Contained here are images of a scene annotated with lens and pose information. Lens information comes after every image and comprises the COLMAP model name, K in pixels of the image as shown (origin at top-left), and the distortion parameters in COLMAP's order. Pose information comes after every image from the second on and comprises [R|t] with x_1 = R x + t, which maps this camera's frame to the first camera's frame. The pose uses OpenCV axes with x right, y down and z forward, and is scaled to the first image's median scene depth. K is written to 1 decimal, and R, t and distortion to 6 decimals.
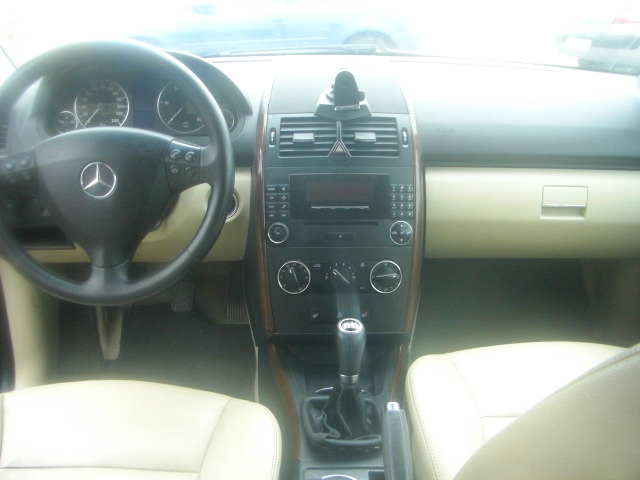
lens RADIAL K [[729.2, 0, 305.0], [0, 729.2, 241.4], [0, 0, 1]] dist [-0.154816, 0.018045]
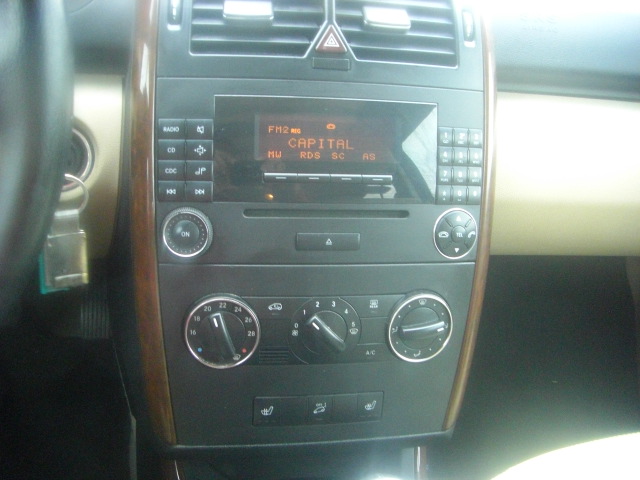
lens RADIAL K [[729.2, 0, 305.0], [0, 729.2, 241.4], [0, 0, 1]] dist [-0.154816, 0.018045]
pose [[0.984008, 0.005409, 0.178044, -0.044087], [-0.026531, 0.992840, 0.116464, -0.058109], [-0.176139, -0.119326, 0.977106, 0.566659]]
